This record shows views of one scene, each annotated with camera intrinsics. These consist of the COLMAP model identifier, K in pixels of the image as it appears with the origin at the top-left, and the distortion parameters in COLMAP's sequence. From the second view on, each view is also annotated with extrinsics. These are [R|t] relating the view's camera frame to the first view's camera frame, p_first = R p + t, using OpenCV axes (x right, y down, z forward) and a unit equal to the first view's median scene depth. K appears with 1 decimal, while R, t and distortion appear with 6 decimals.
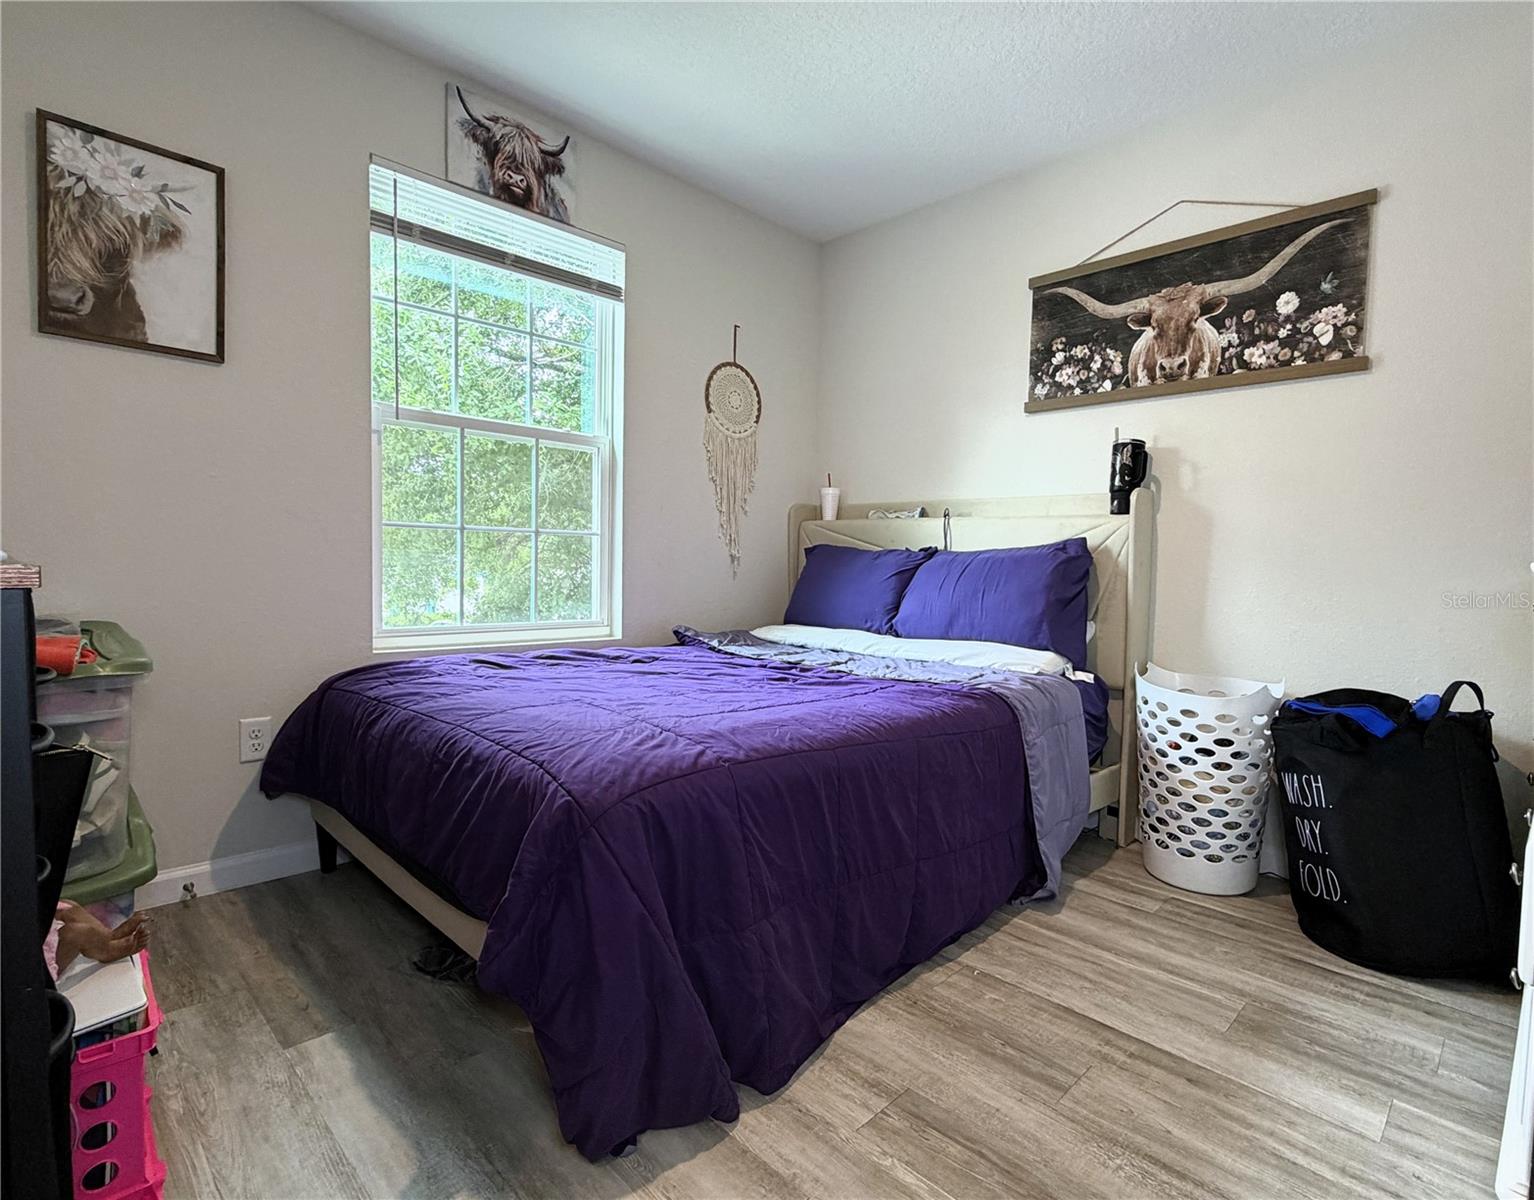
lens RADIAL K [[767.4, 0, 763.7], [0, 767.4, 602.0], [0, 0, 1]] dist [0.003076, -0.000136]
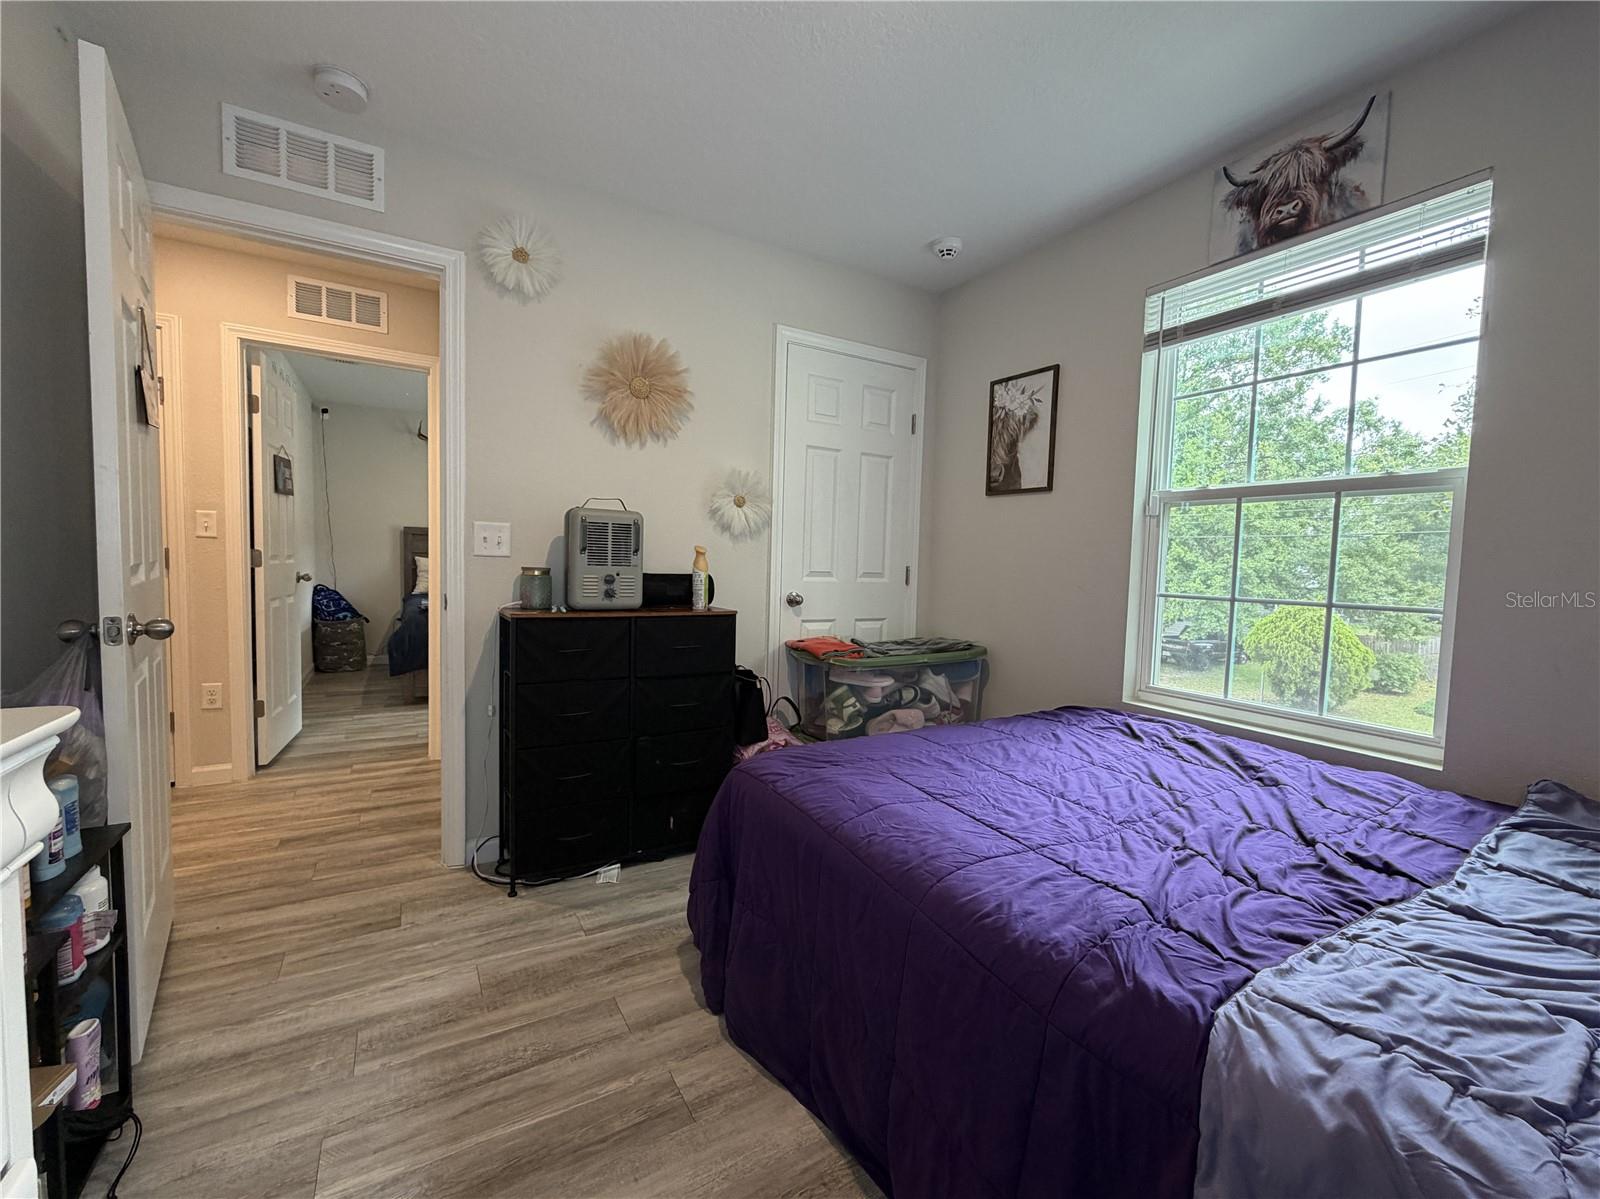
lens RADIAL K [[646.7, 0, 797.9], [0, 646.7, 600.6], [0, 0, 1]] dist [0.000554, 0.000018]
pose [[-0.225818, 0.032903, -0.973614, 0.596186], [-0.082947, 0.995151, 0.052869, -0.106378], [0.970632, 0.092698, -0.221994, 0.725973]]
